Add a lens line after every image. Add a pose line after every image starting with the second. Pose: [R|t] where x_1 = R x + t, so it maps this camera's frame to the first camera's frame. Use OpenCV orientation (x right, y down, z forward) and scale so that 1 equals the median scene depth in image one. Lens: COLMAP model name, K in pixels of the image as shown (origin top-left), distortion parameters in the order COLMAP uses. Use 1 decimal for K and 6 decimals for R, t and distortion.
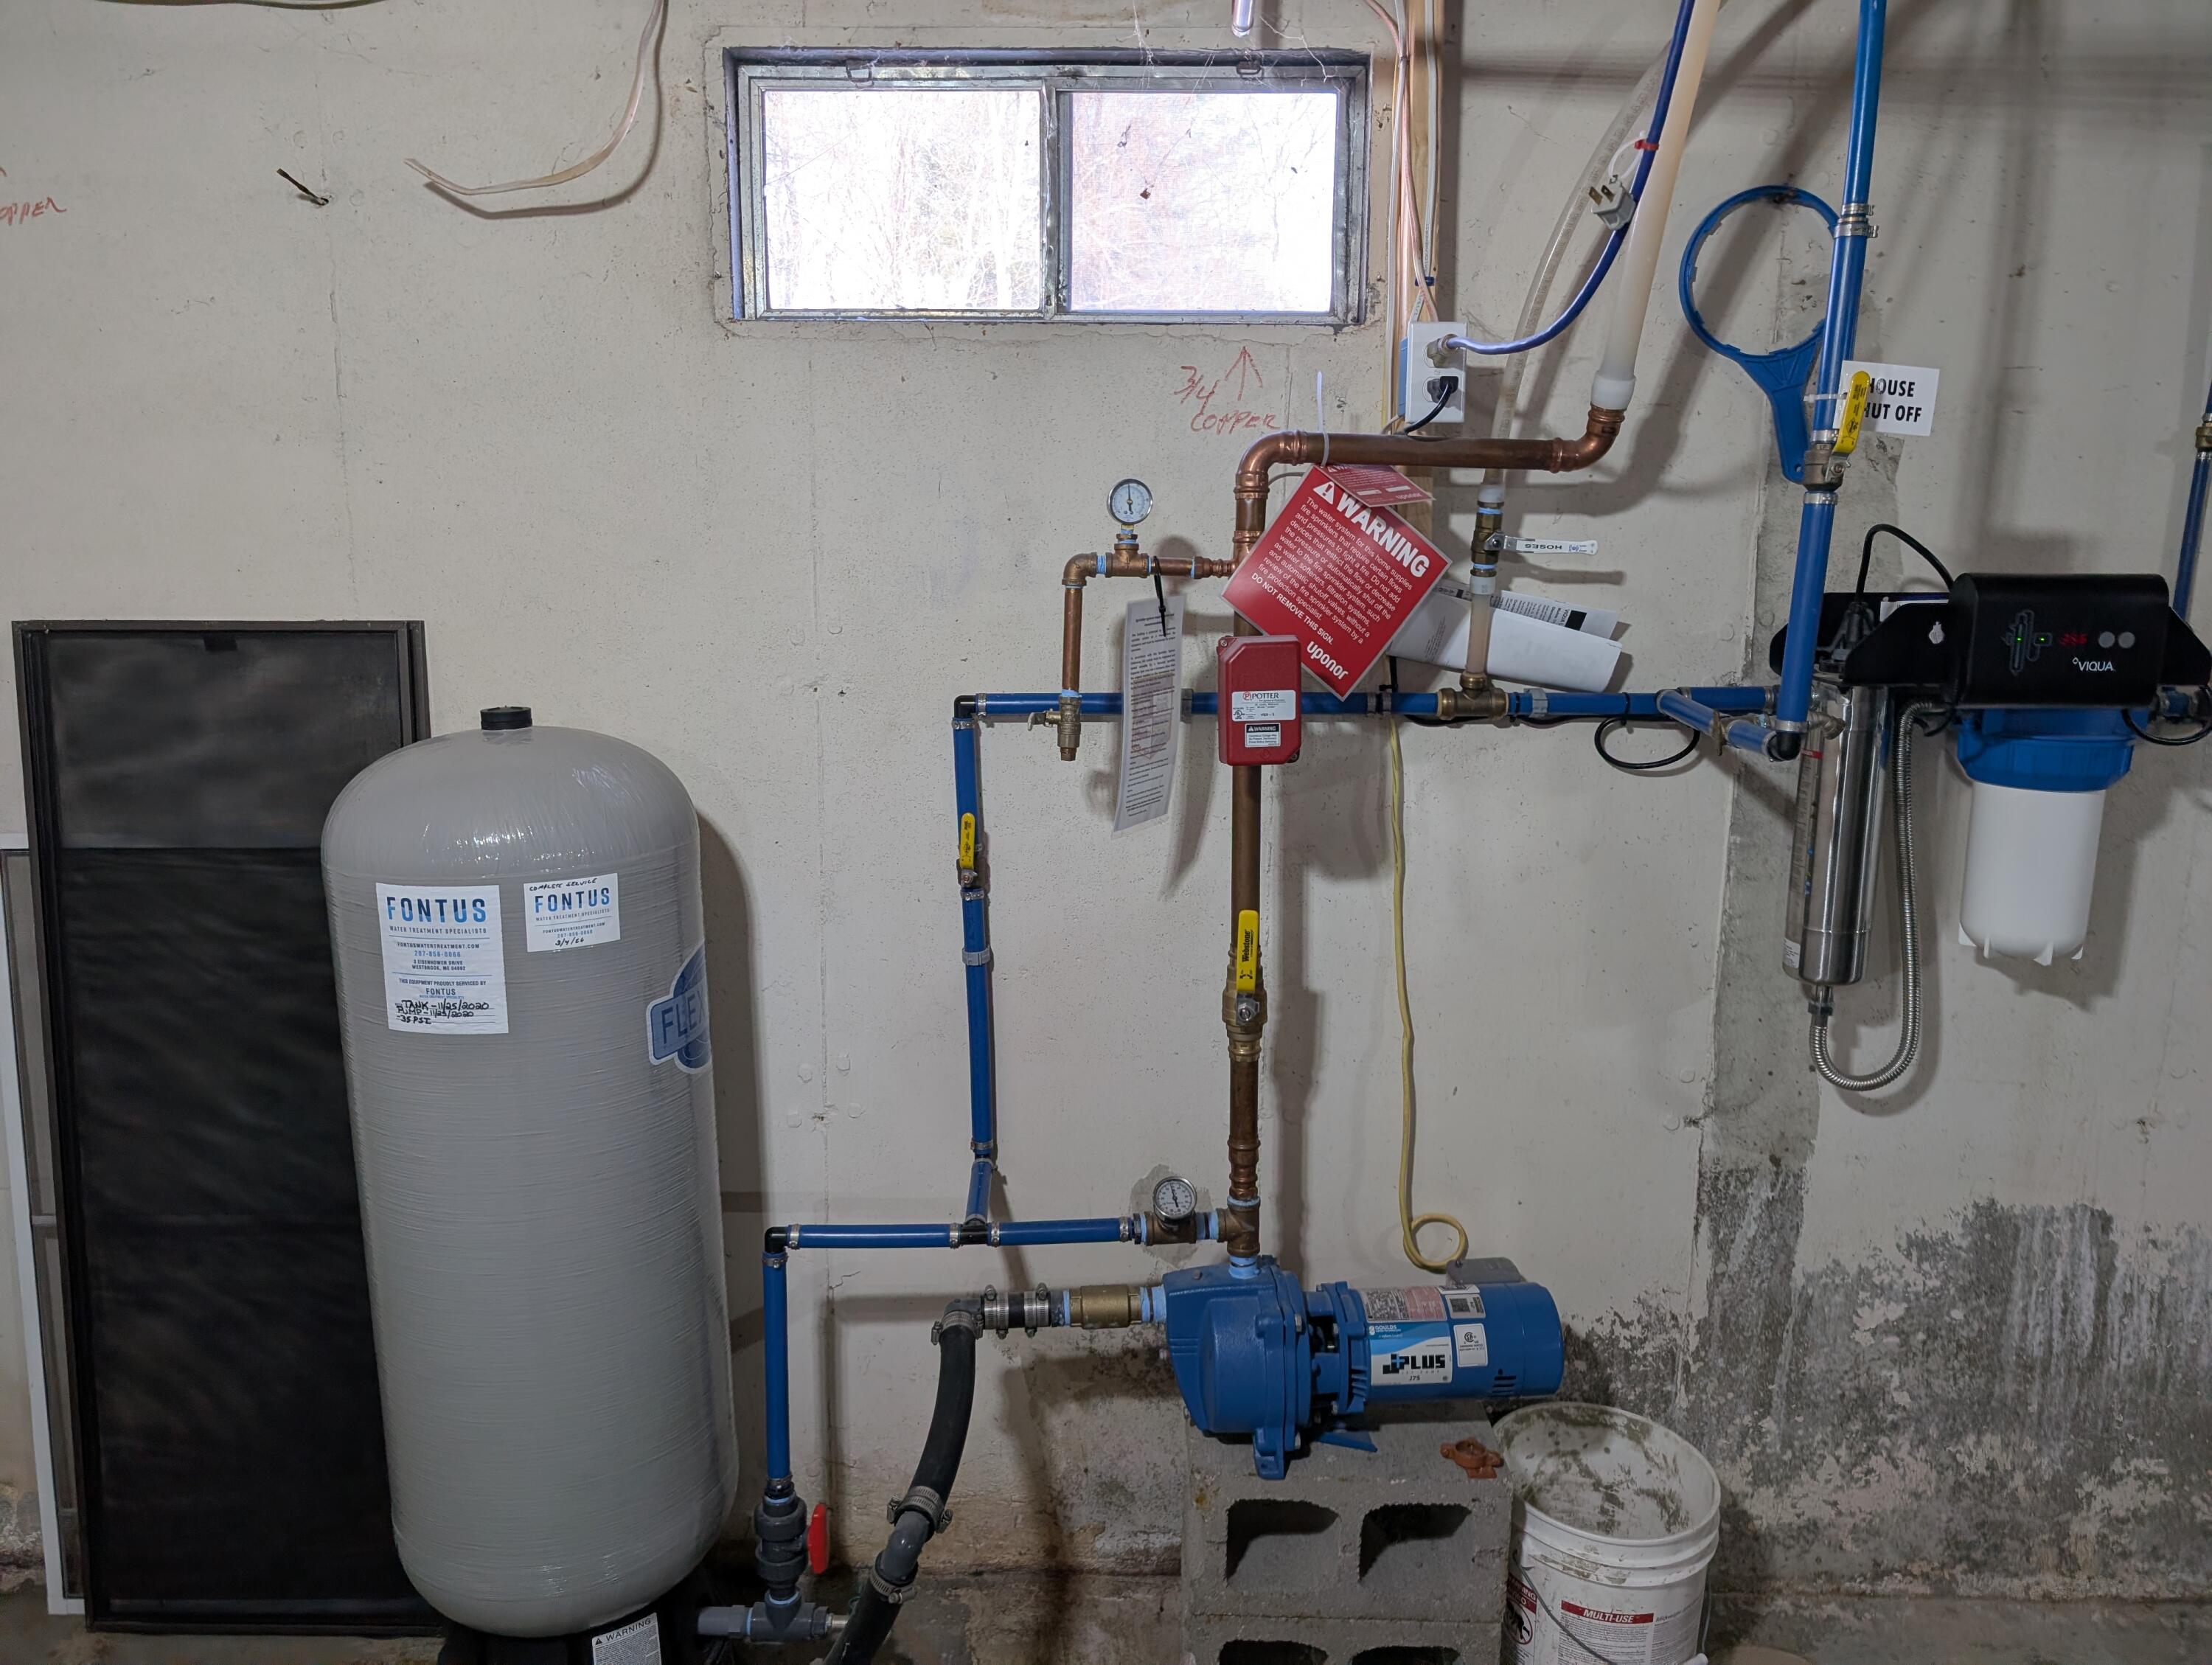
lens RADIAL K [[1572.3, 0, 1114.0], [0, 1572.3, 822.8], [0, 0, 1]] dist [0.008849, -0.006624]
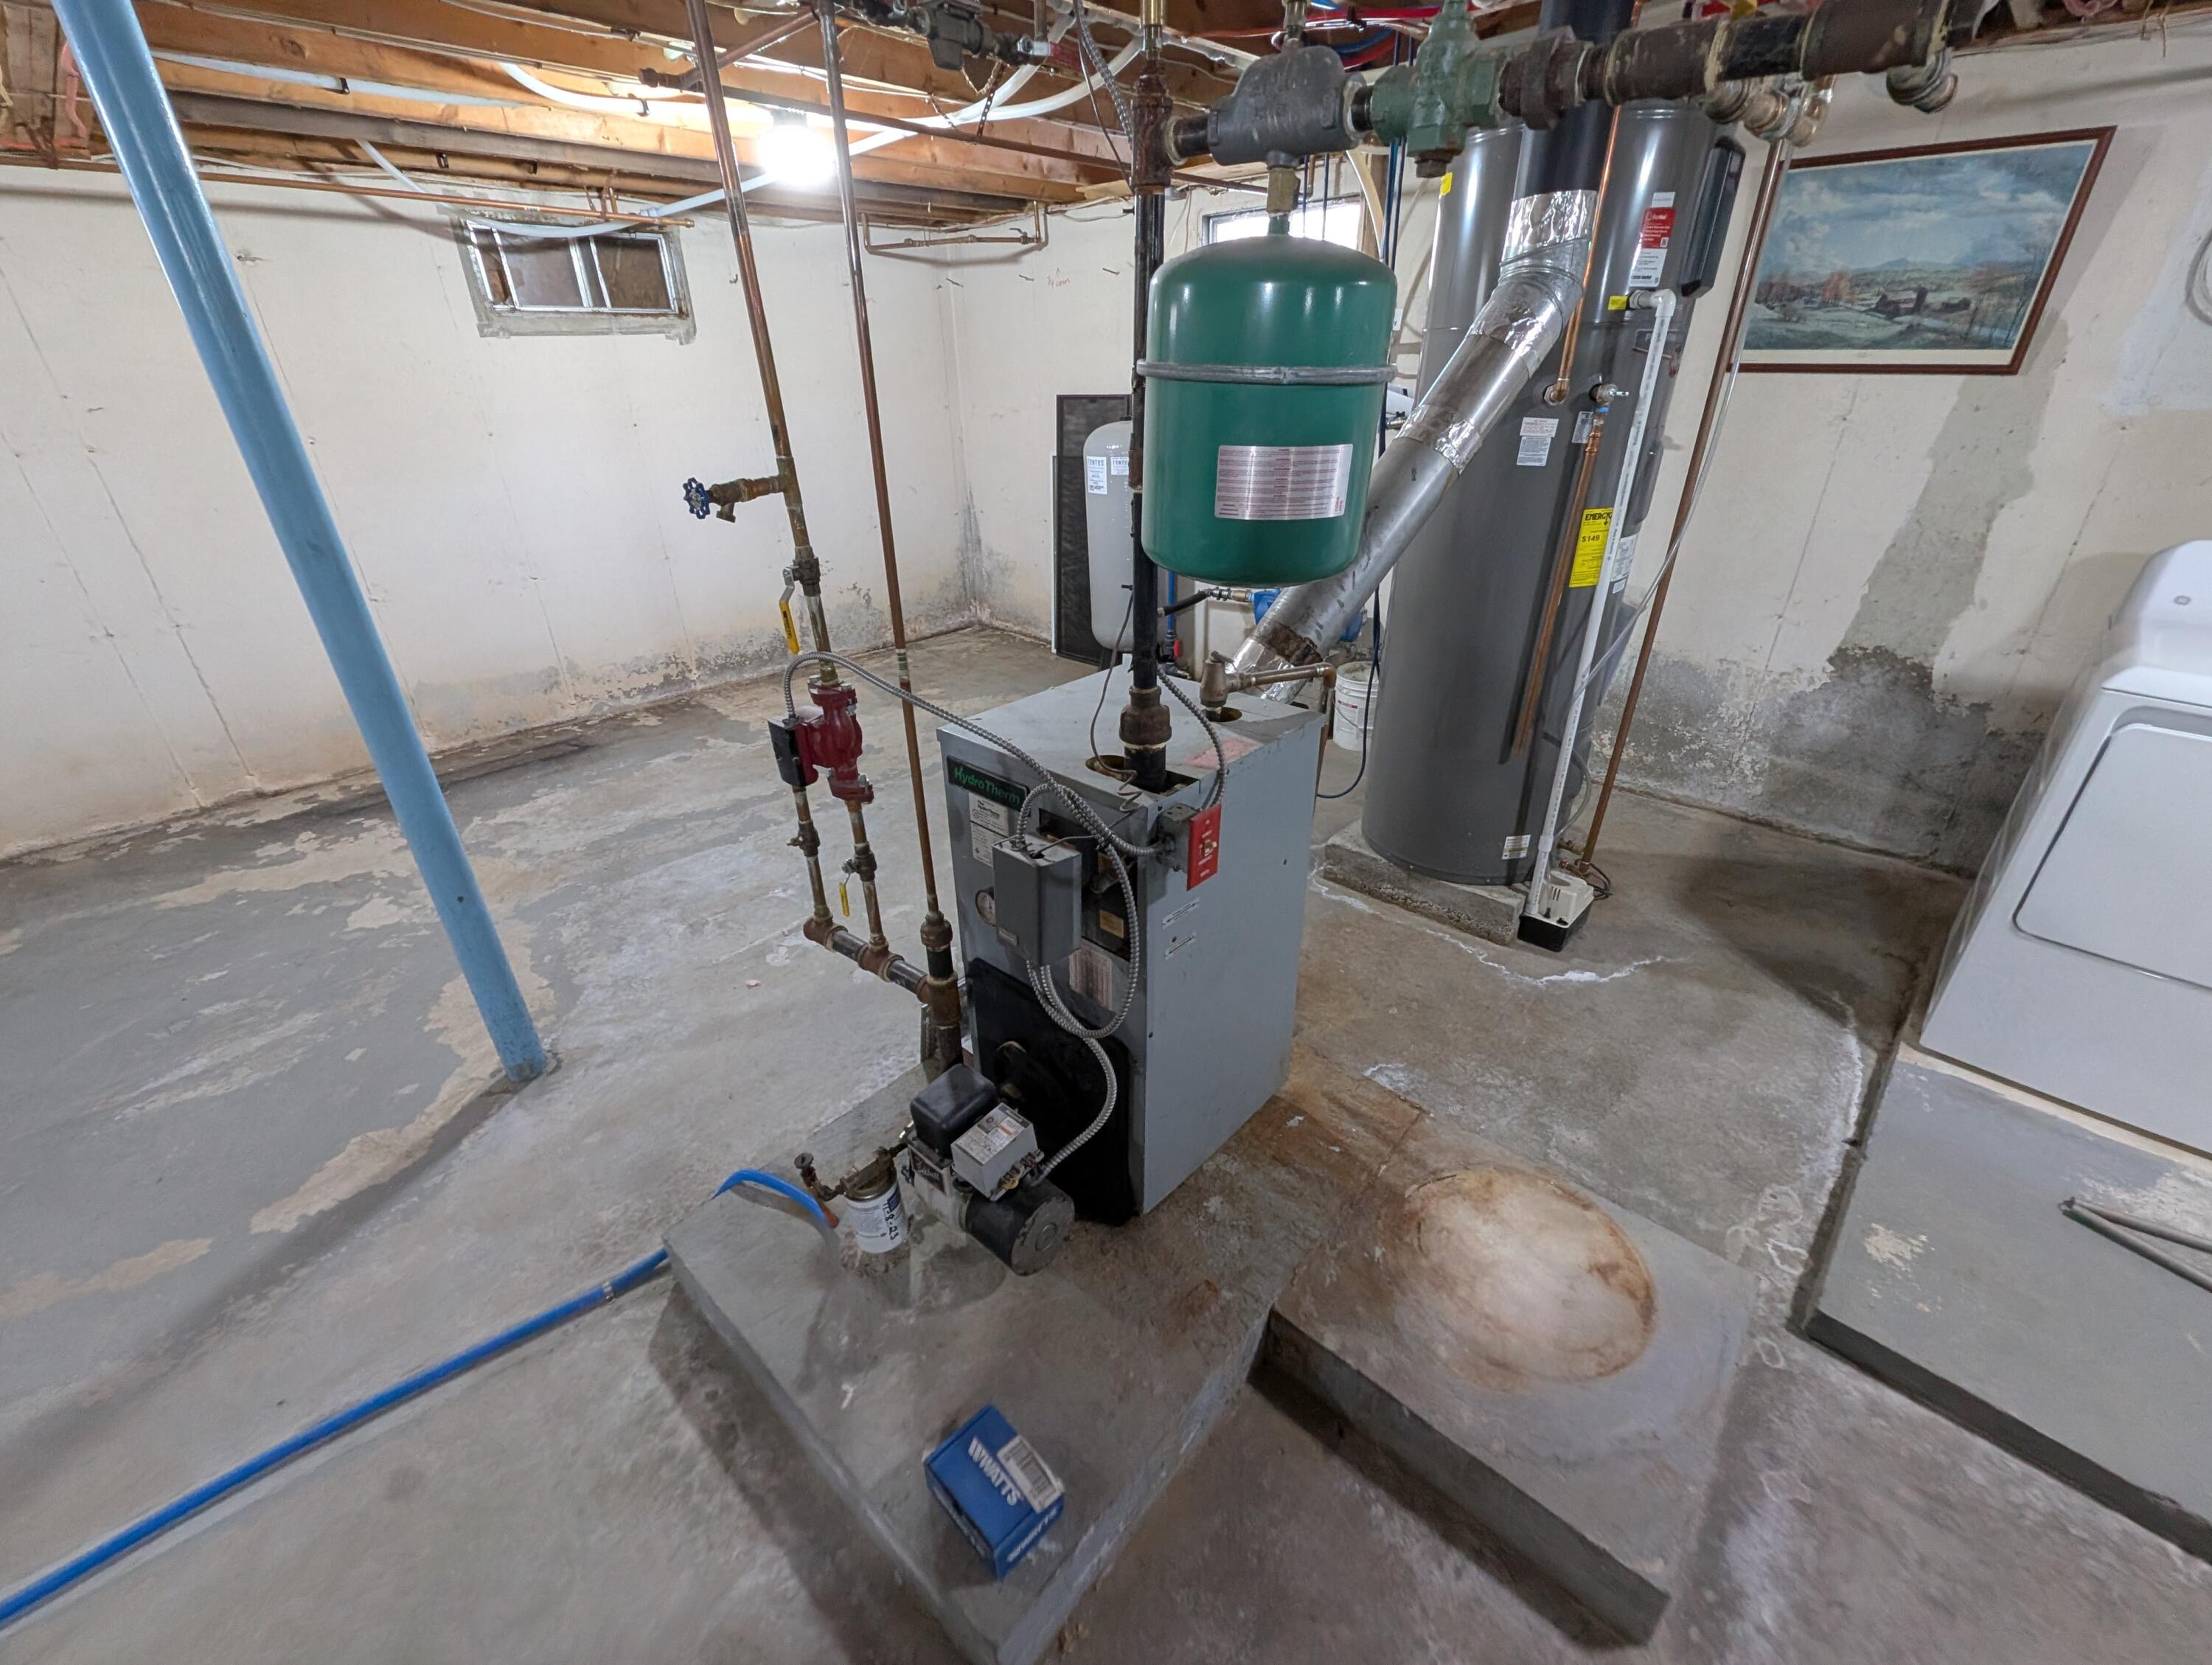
lens RADIAL K [[902.5, 0, 1102.7], [0, 902.5, 830.9], [0, 0, 1]] dist [-0.000911, -0.000619]
pose [[0.745137, 0.280398, -0.605102, 1.139310], [-0.088166, 0.940772, 0.327375, 0.154129], [0.661058, -0.190590, 0.725726, -0.848582]]
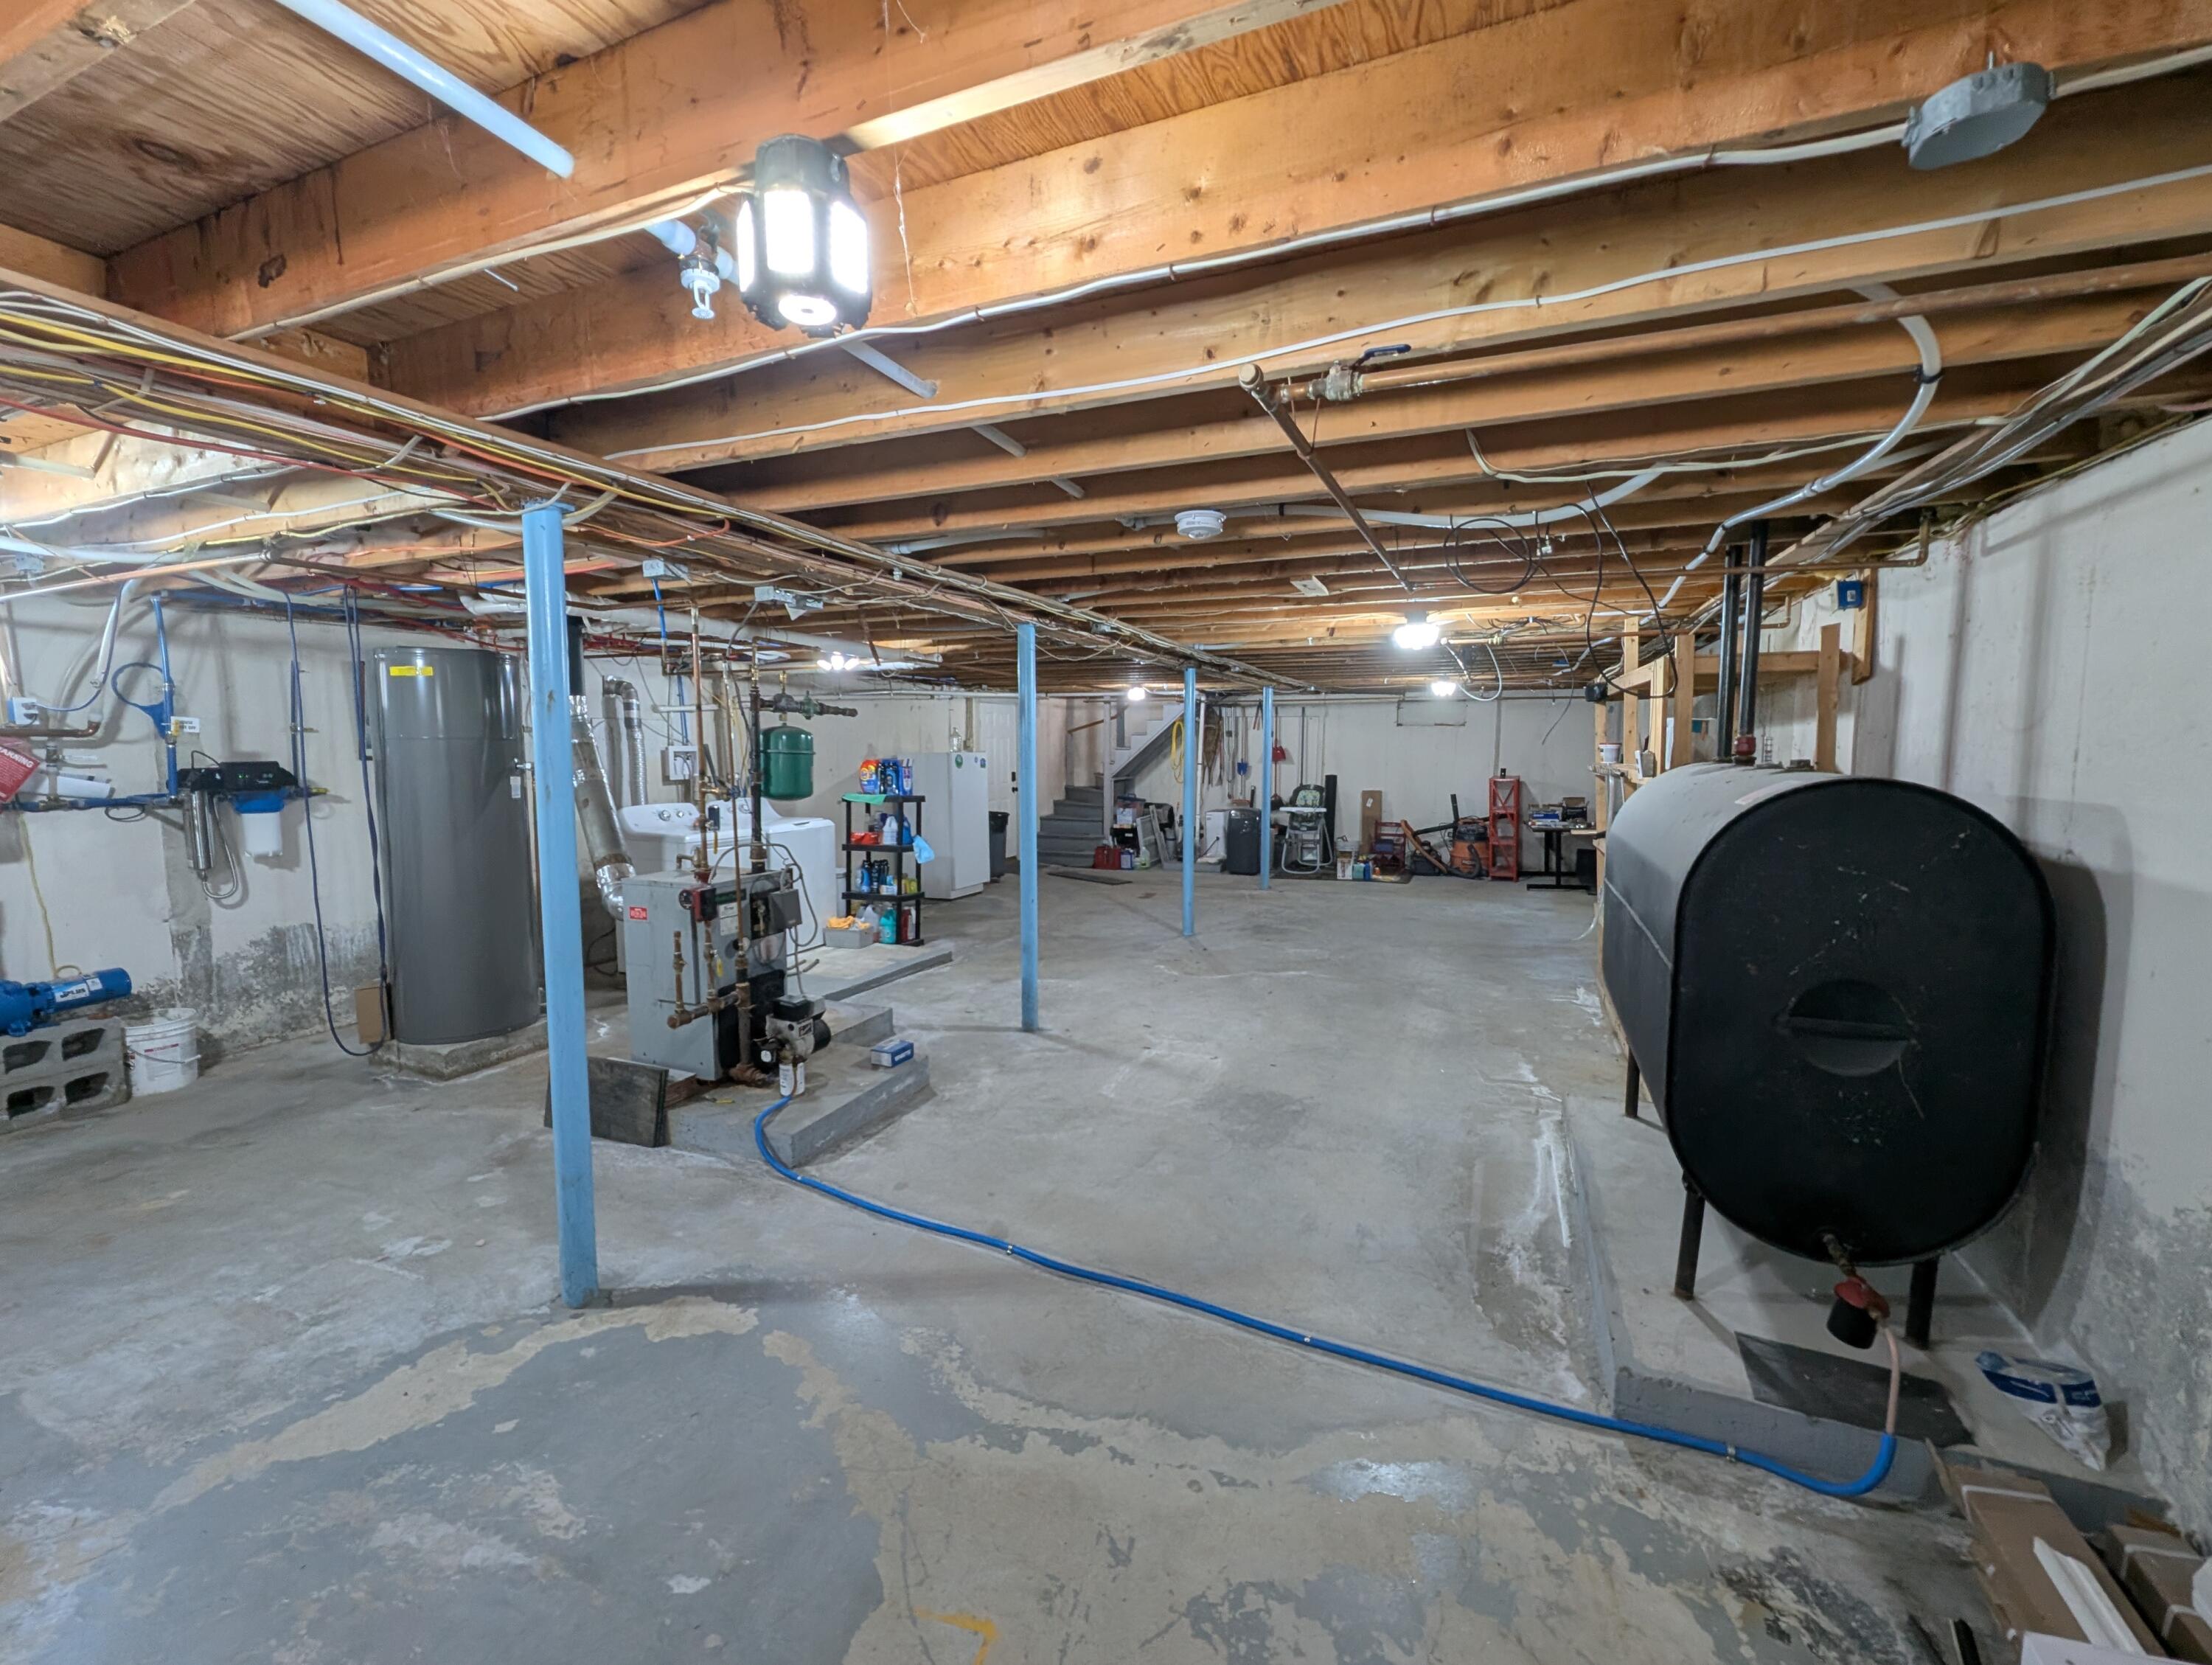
lens RADIAL K [[902.5, 0, 1092.9], [0, 902.5, 834.3], [0, 0, 1]] dist [-0.000911, -0.000619]
pose [[0.377904, -0.104950, 0.919877, -0.705720], [0.166417, 0.985072, 0.044021, 0.270582], [-0.910766, 0.136447, 0.389728, -1.757991]]
